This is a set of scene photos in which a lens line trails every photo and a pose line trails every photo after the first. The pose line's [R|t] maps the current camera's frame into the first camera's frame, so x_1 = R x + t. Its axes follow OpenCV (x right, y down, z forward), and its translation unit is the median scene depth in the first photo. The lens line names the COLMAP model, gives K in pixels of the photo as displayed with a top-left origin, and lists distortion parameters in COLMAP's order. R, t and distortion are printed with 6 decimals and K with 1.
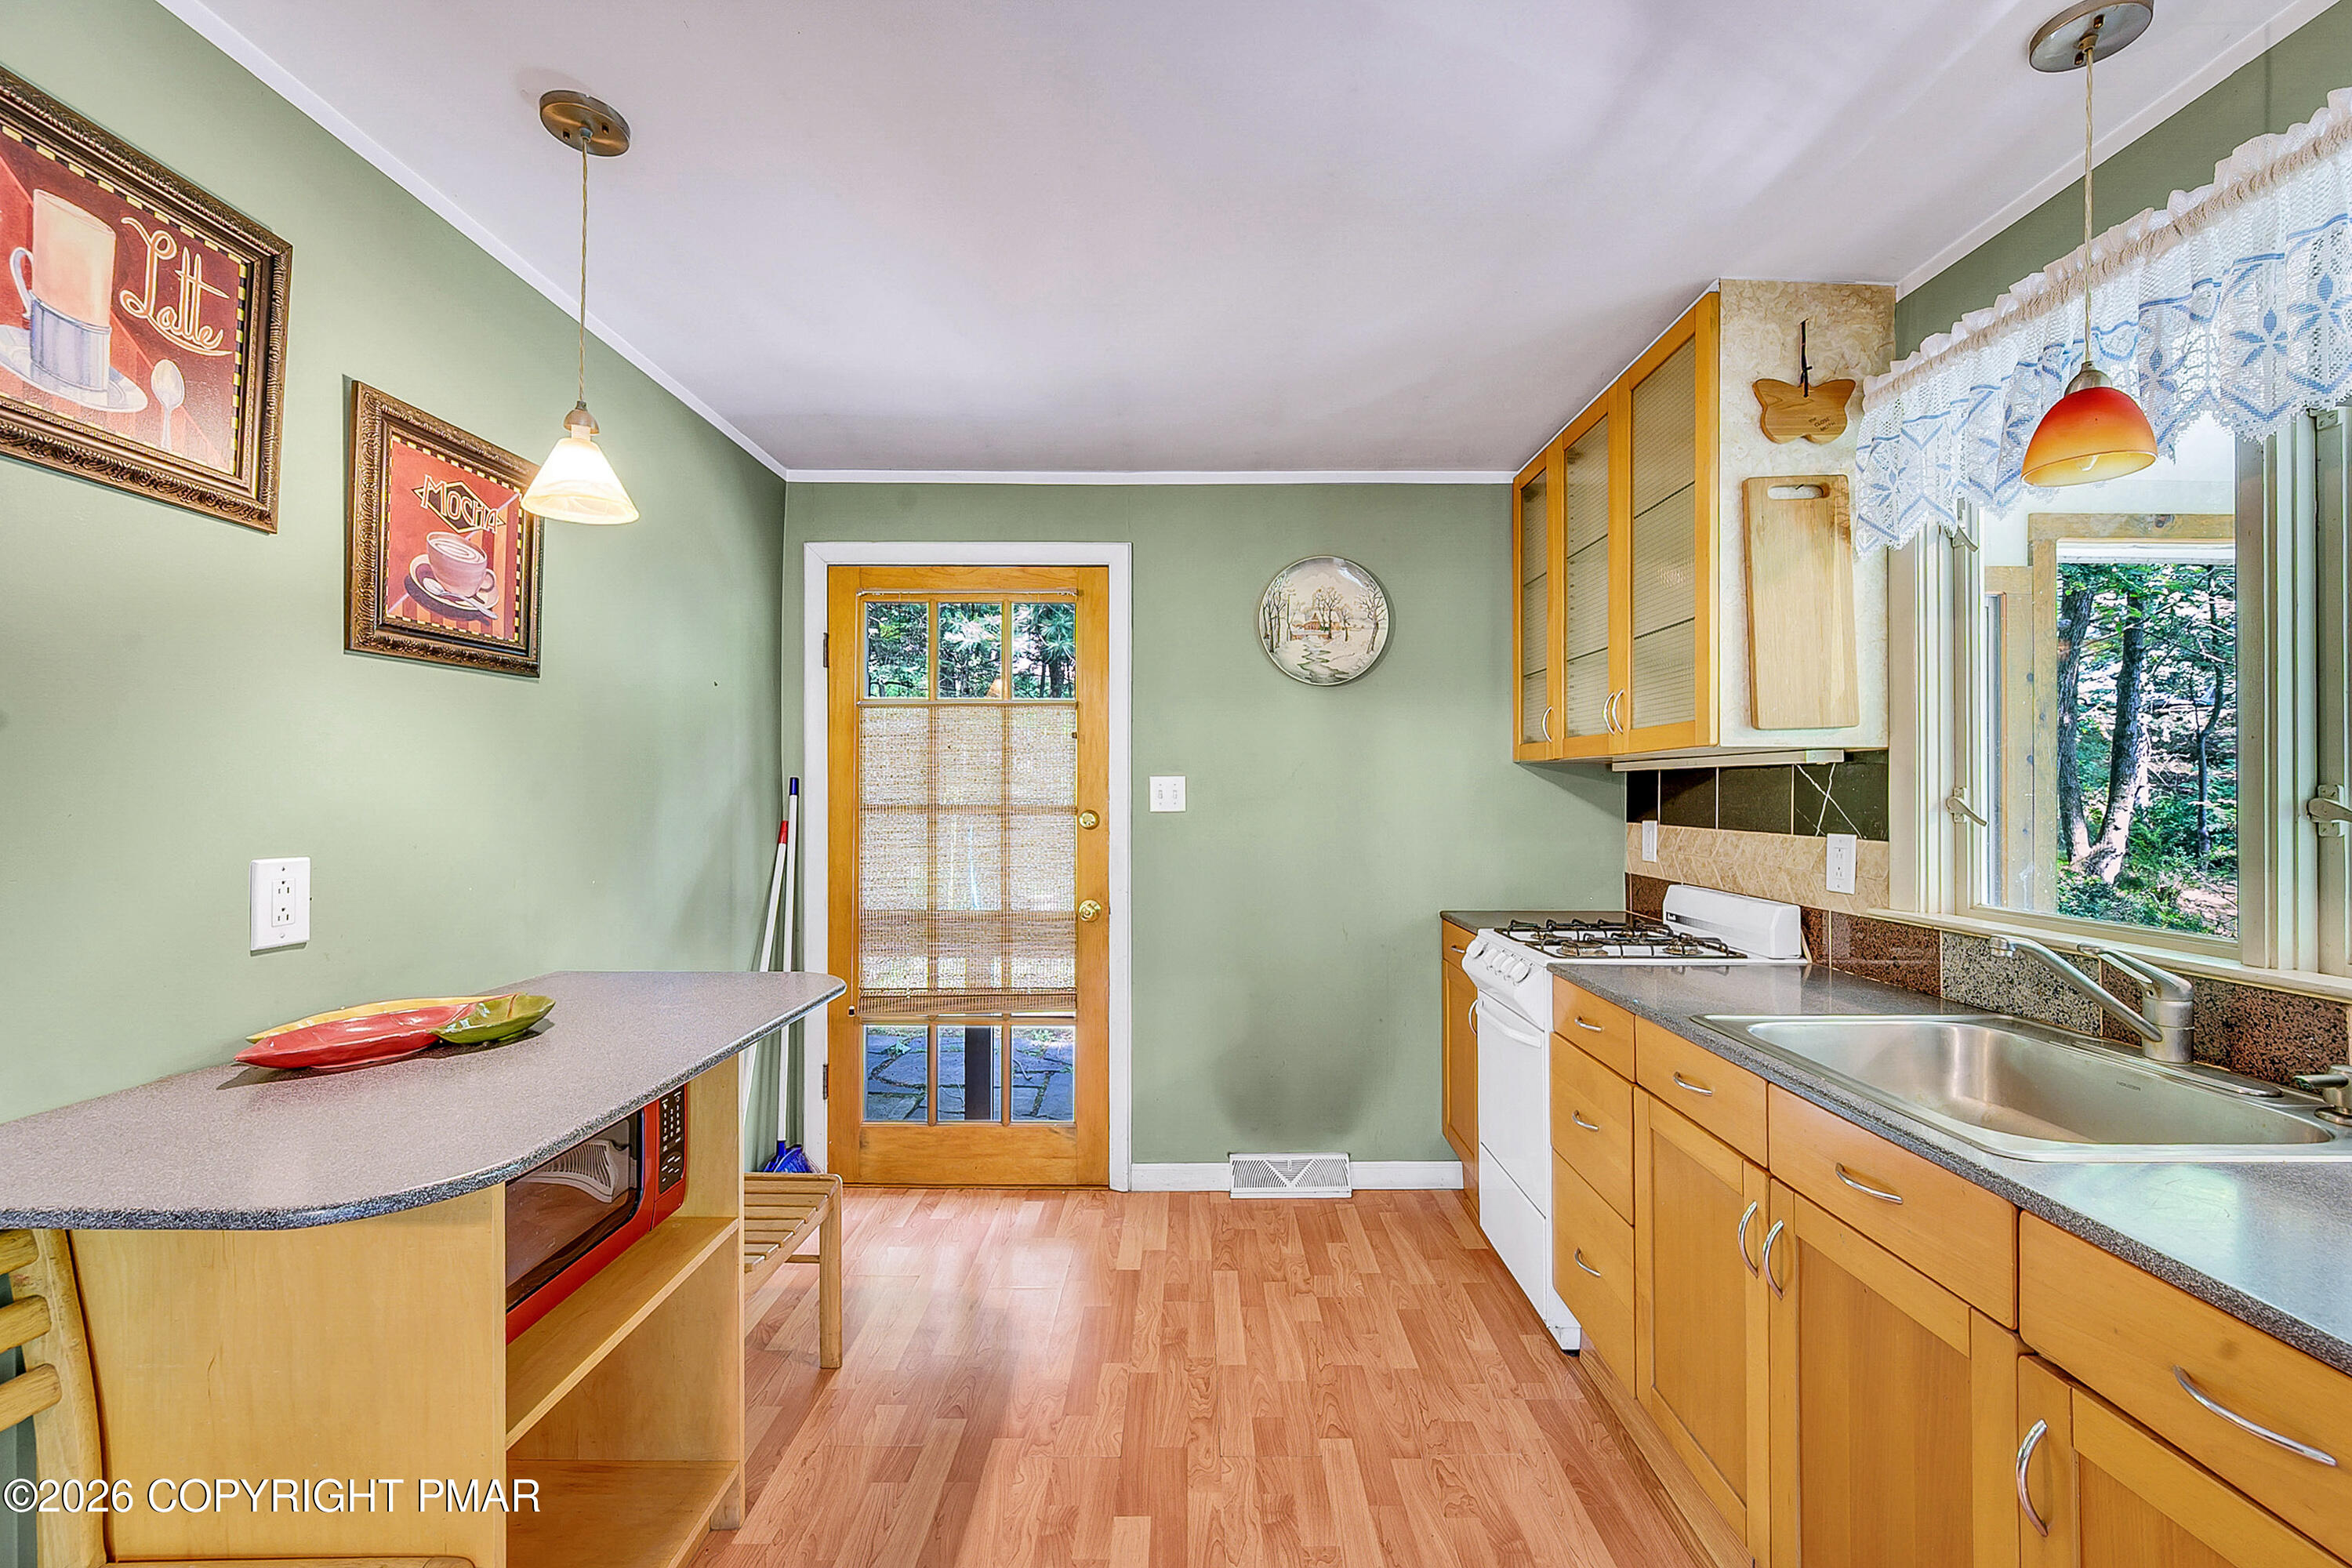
lens RADIAL K [[938.9, 0, 1182.9], [0, 938.9, 781.0], [0, 0, 1]] dist [-0.003714, 0.001189]
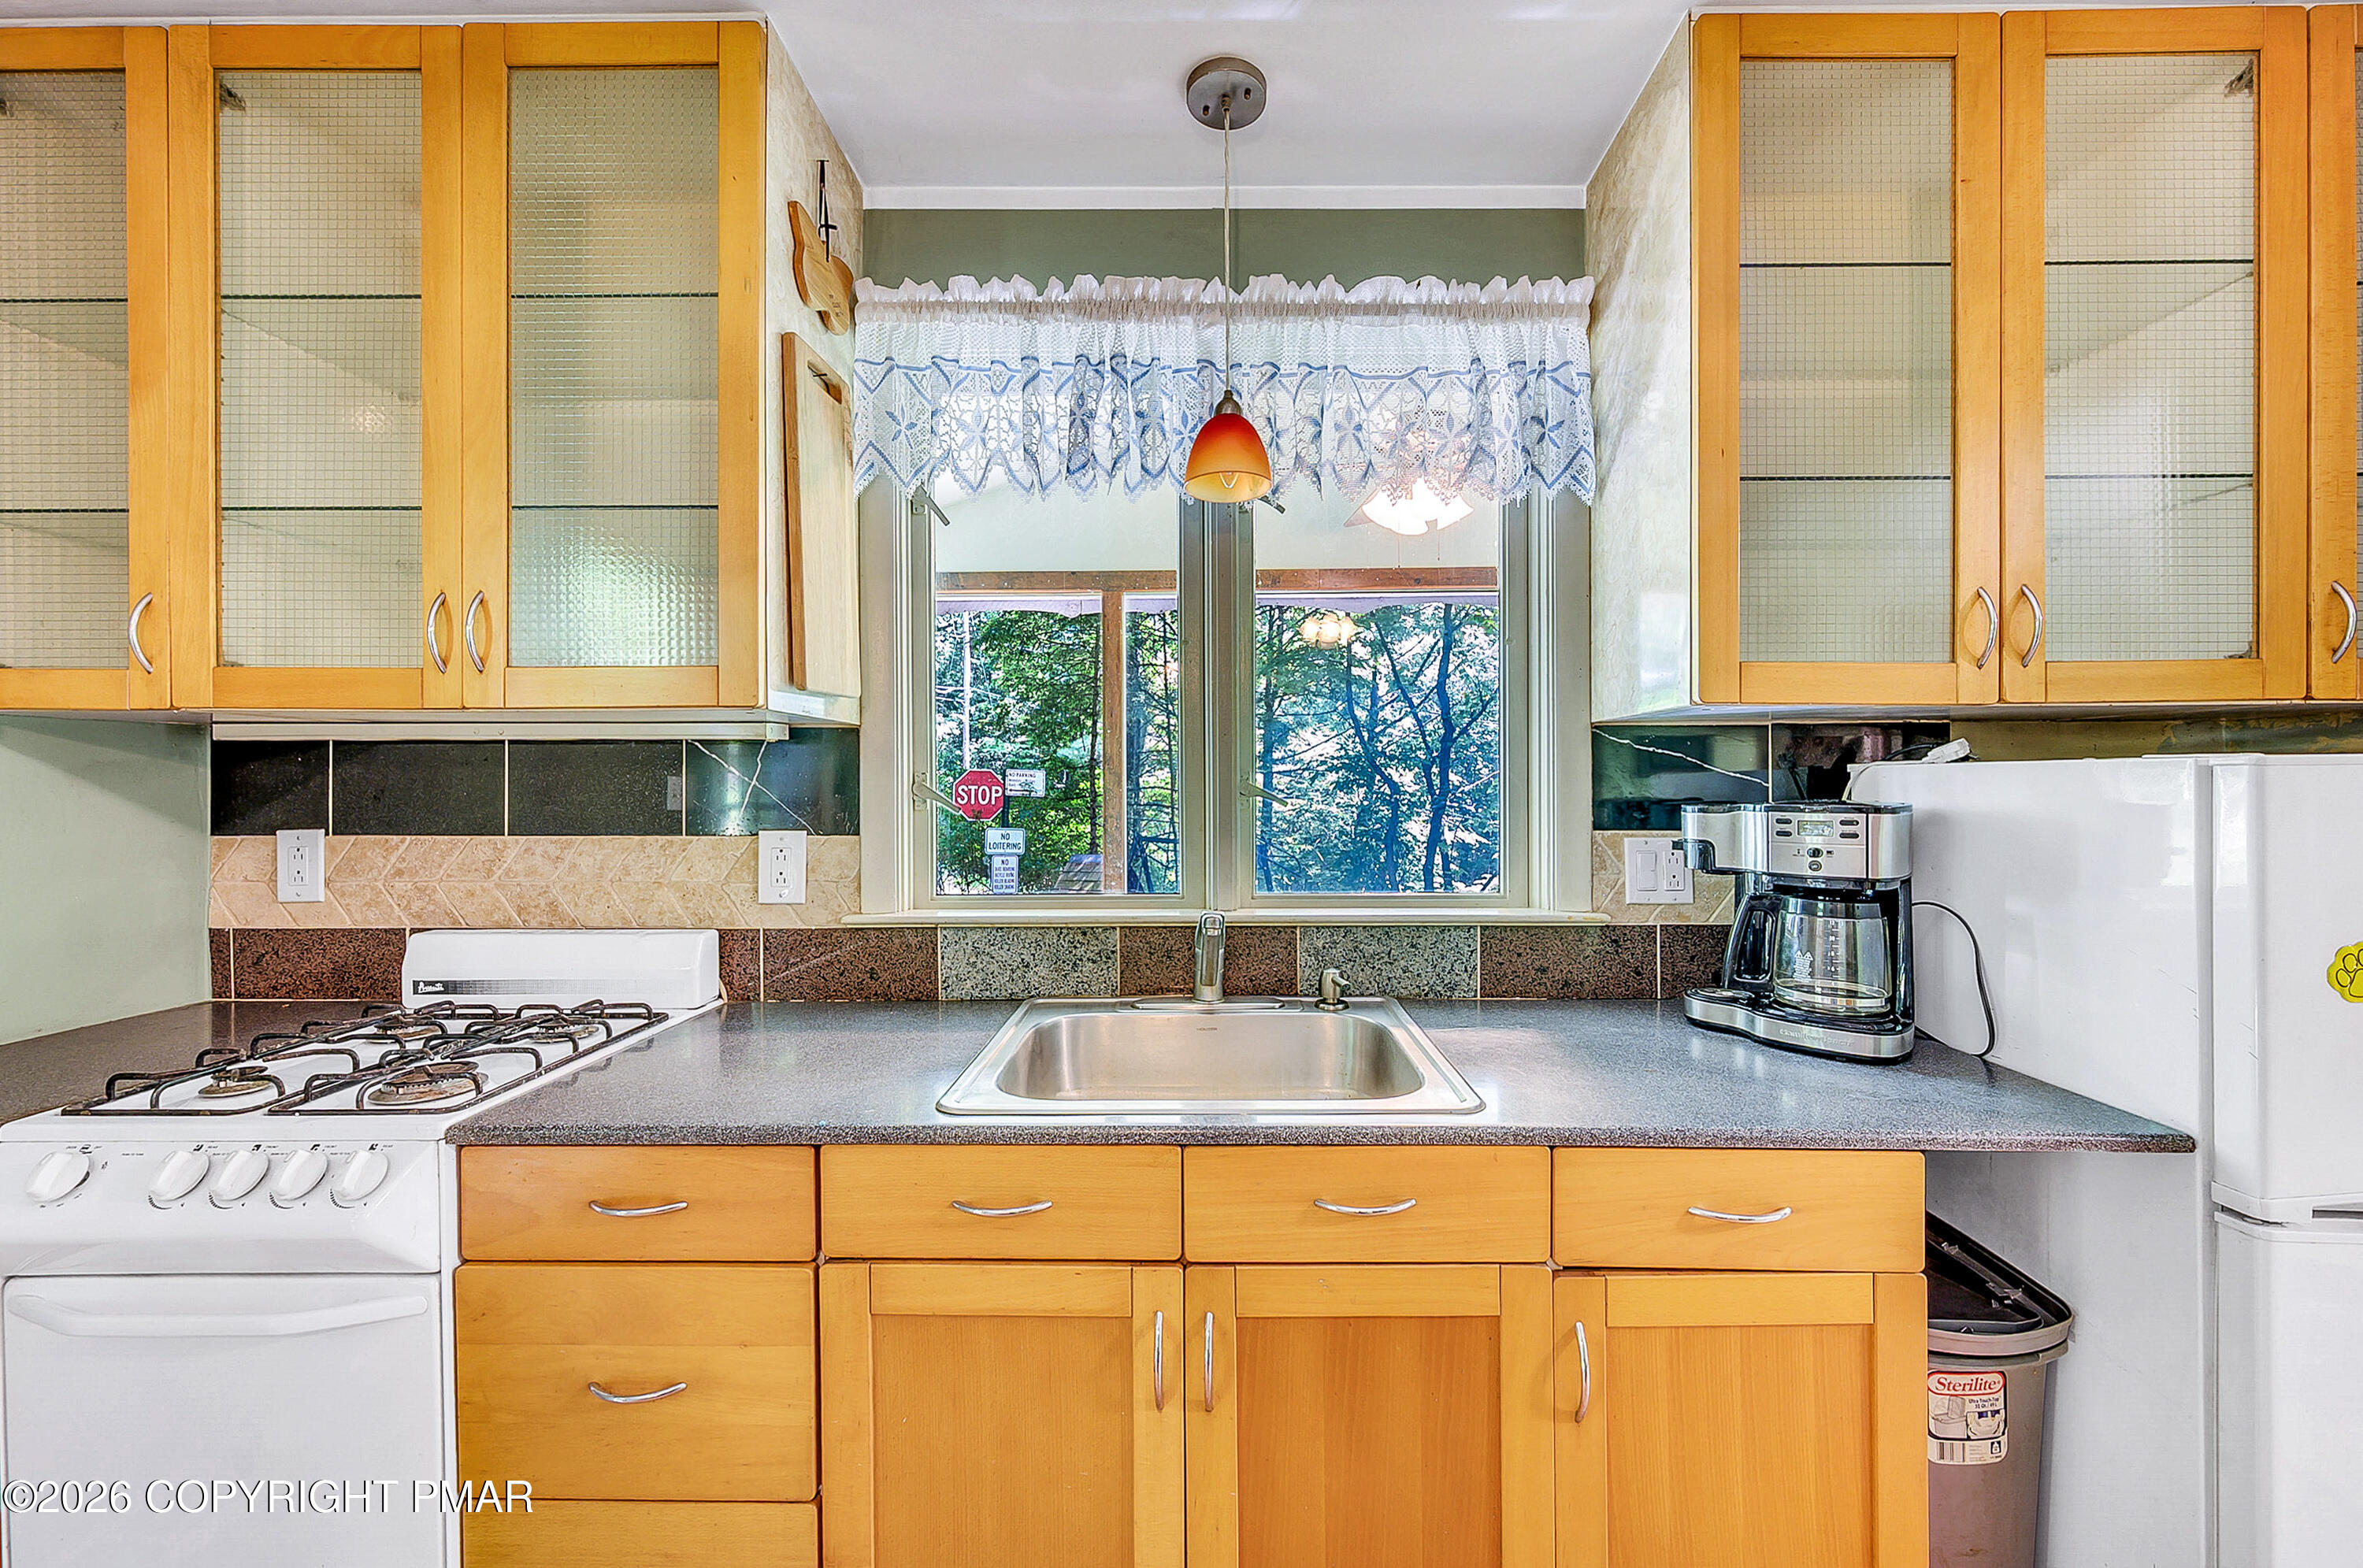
lens RADIAL K [[943.2, 0, 1193.9], [0, 943.2, 787.5], [0, 0, 1]] dist [-0.003714, 0.001189]
pose [[0.004536, -0.007341, 0.999963, -0.109005], [-0.008962, 0.999933, 0.007381, 0.012083], [-0.999950, -0.008995, 0.004470, 0.699987]]
